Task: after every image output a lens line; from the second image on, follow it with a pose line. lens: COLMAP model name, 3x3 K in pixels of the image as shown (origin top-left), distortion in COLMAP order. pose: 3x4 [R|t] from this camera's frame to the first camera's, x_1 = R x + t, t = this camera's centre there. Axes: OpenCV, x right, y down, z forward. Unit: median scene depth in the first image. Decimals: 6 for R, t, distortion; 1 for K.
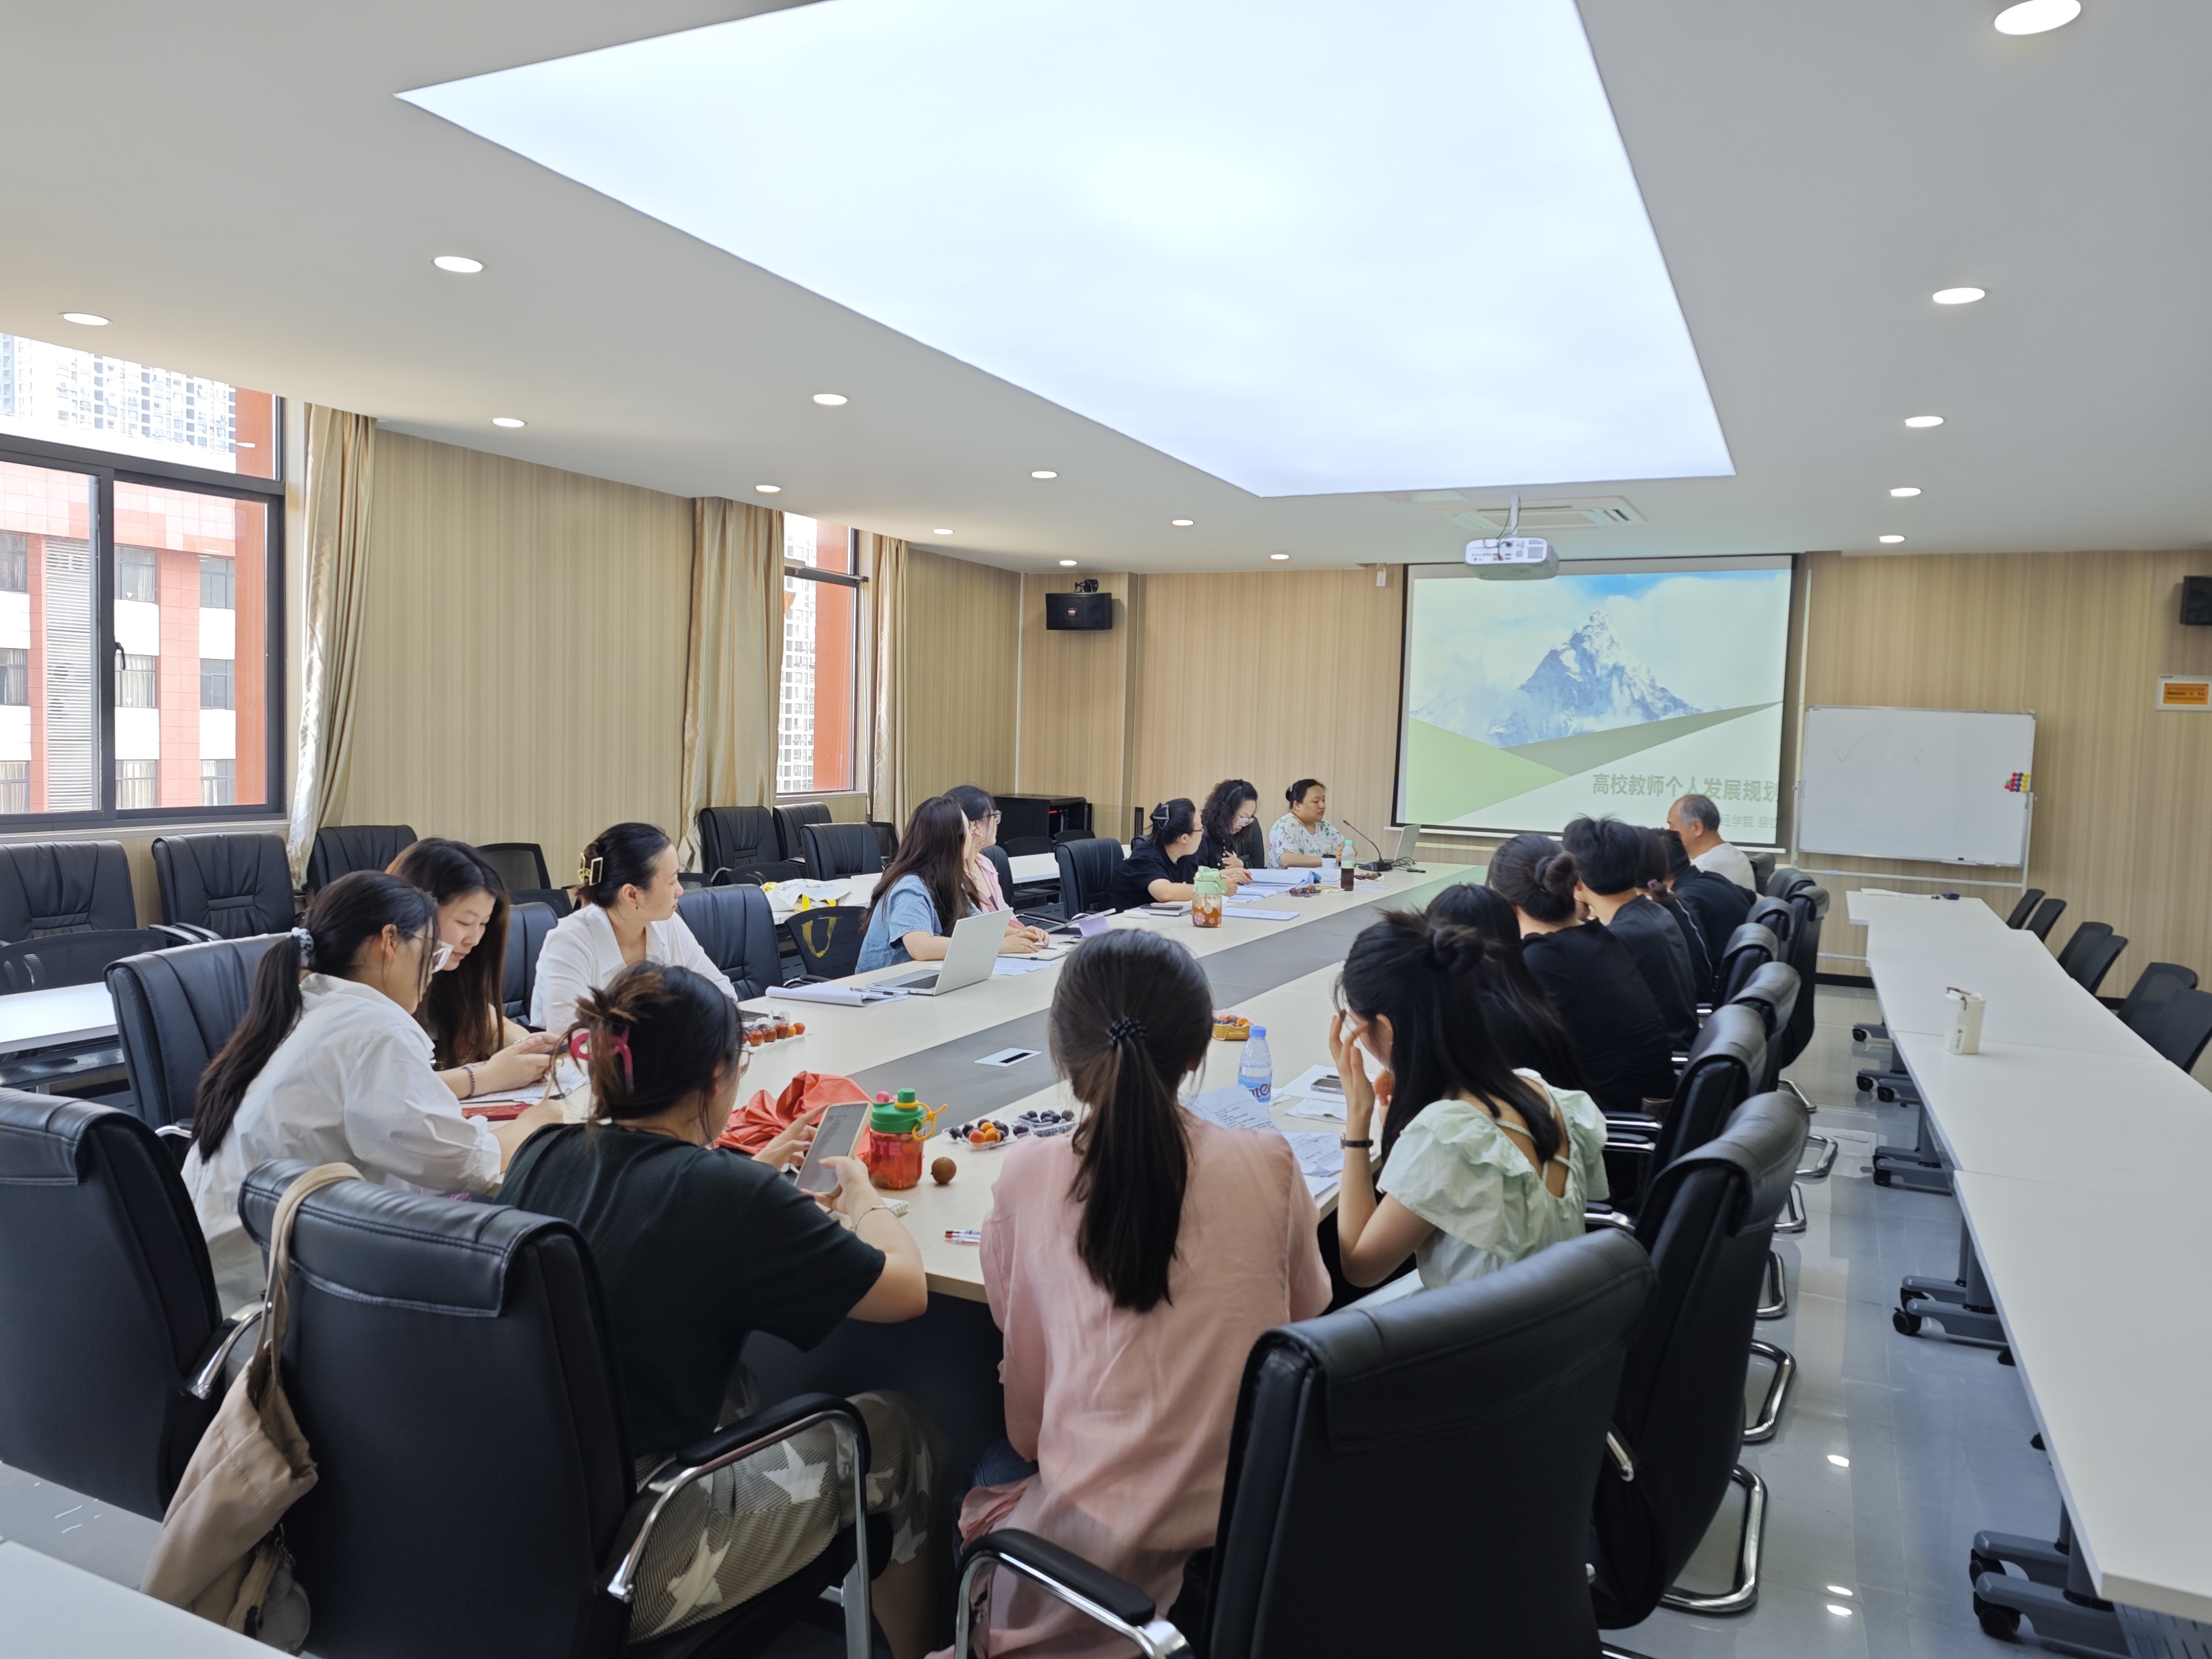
lens RADIAL K [[1455.6, 0, 1106.0], [0, 1455.6, 829.5], [0, 0, 1]] dist [0.049571, -0.000920]
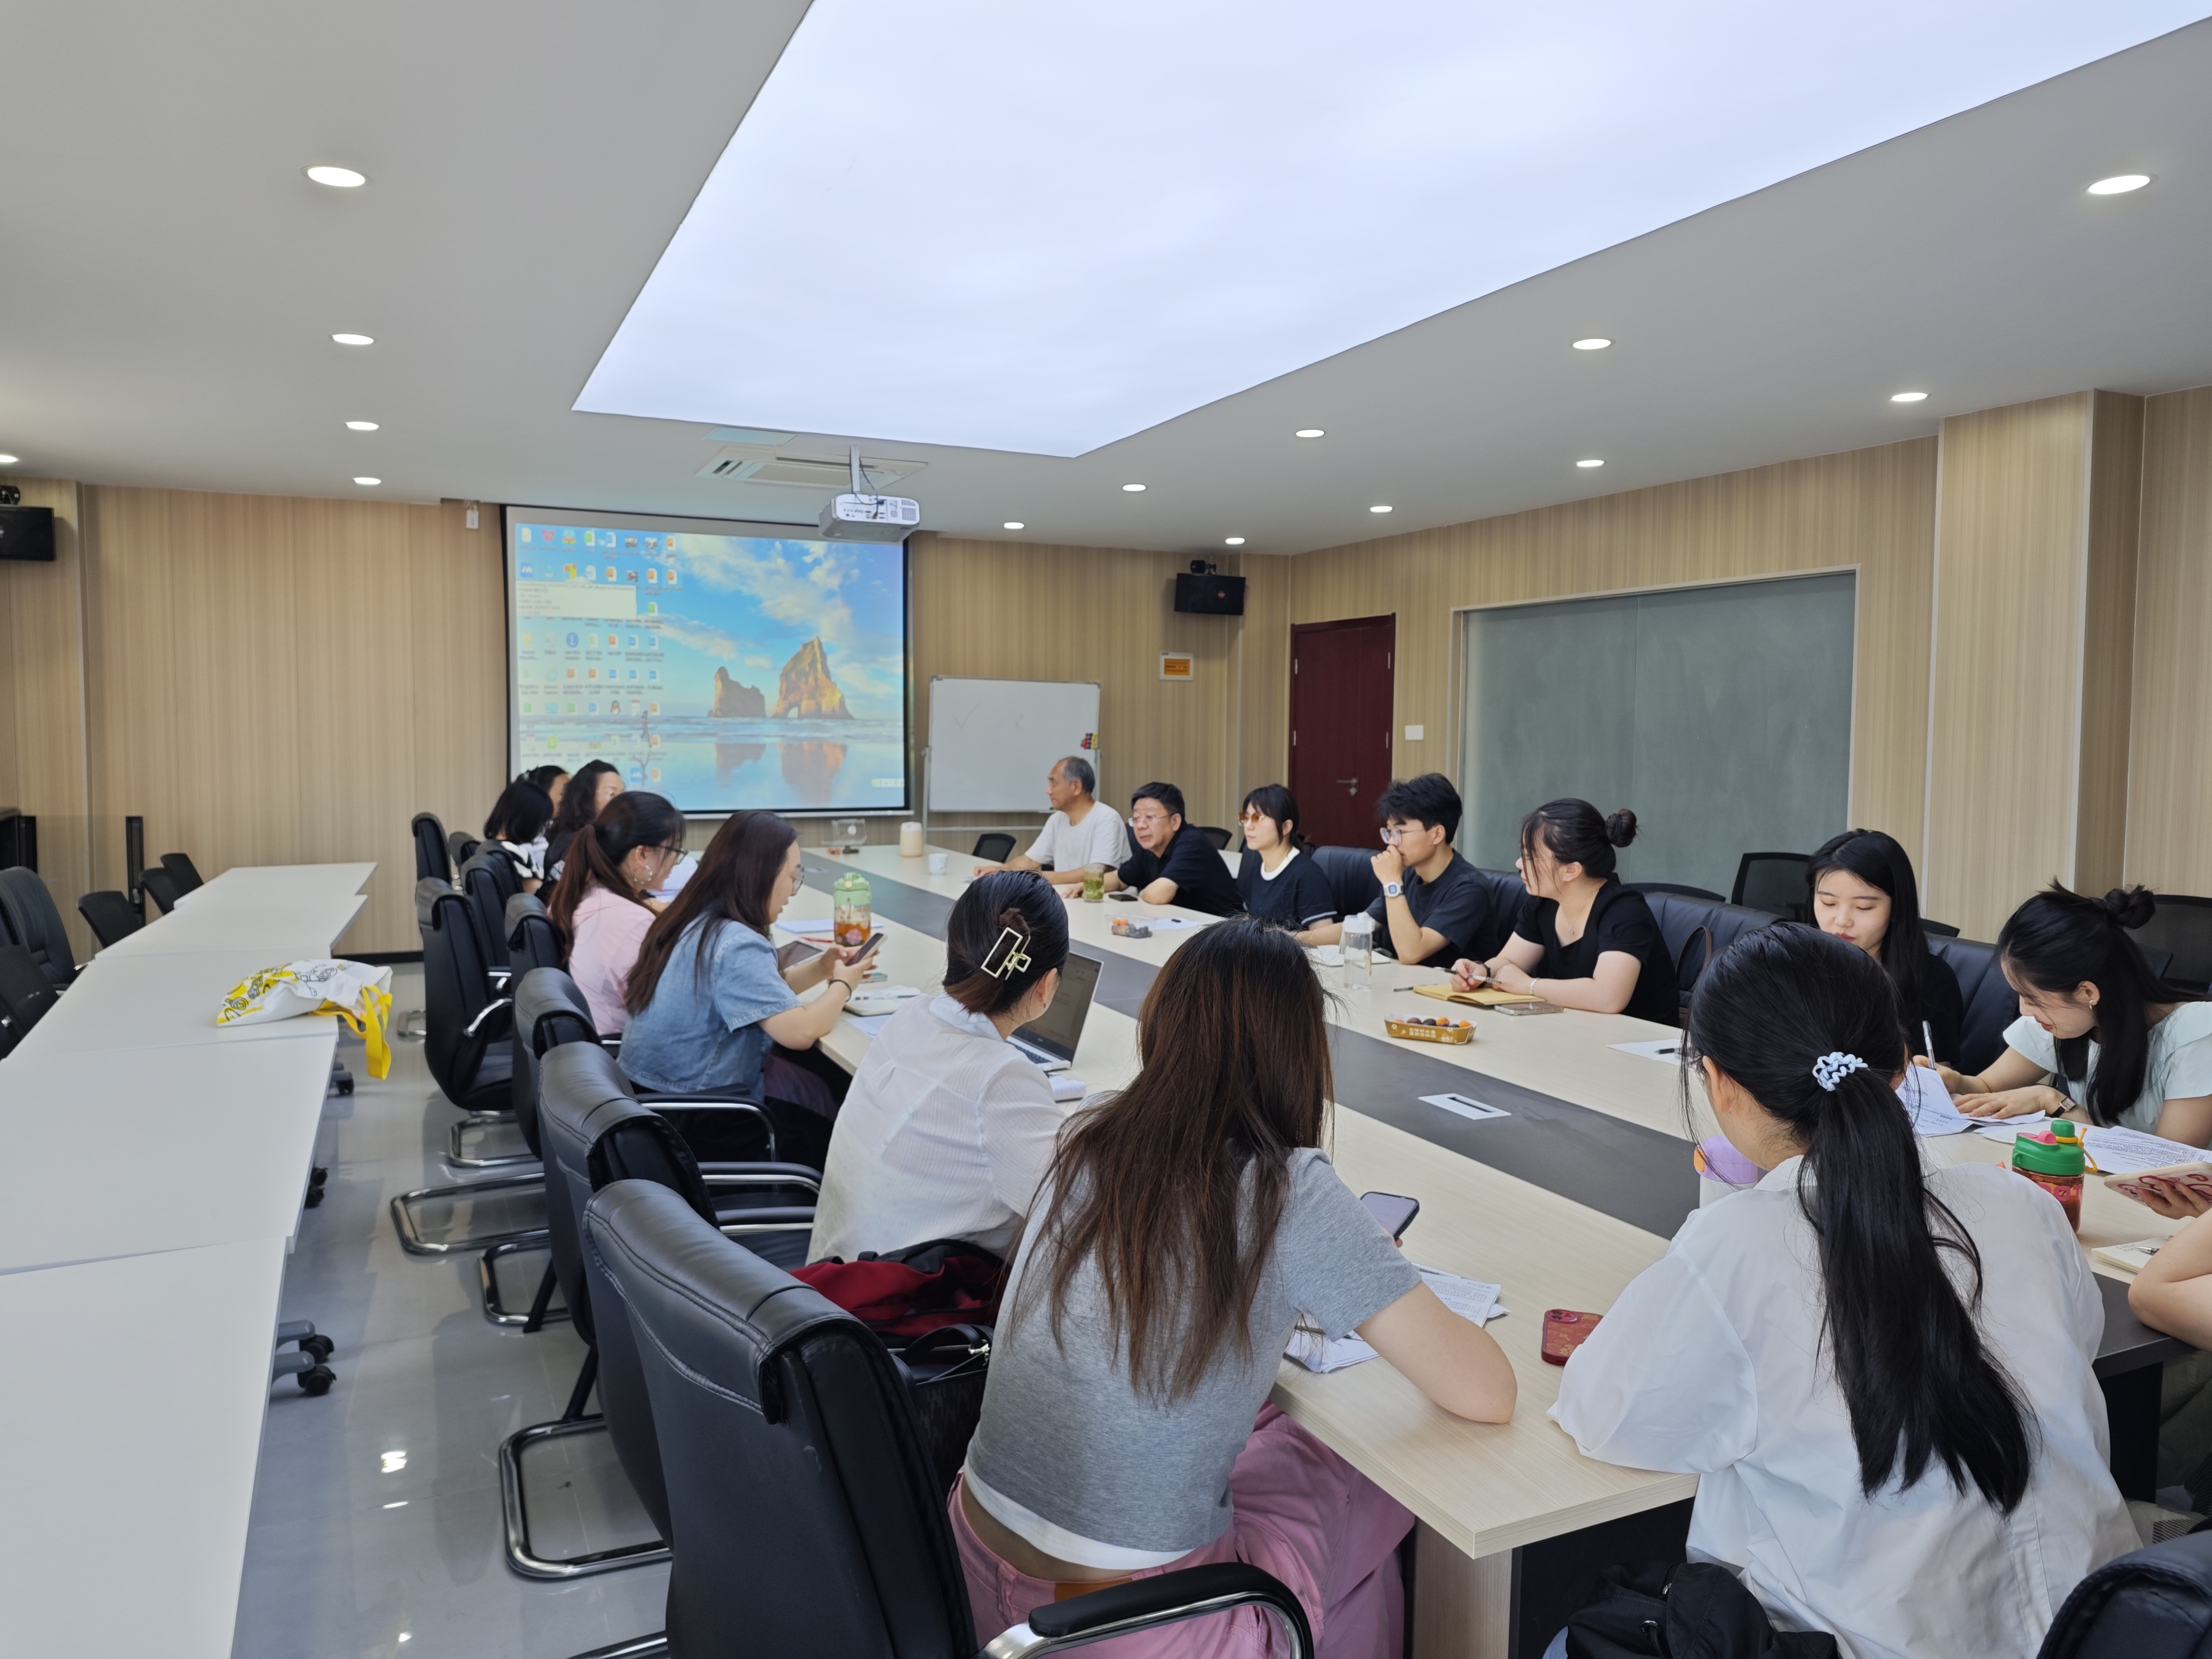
lens RADIAL K [[1507.2, 0, 1090.9], [0, 1507.2, 839.3], [0, 0, 1]] dist [0.005311, -0.007119]
pose [[0.640662, -0.083695, 0.763248, -0.290587], [0.062545, 0.996427, 0.056766, -0.020032], [-0.765272, 0.011370, 0.643607, 0.208809]]
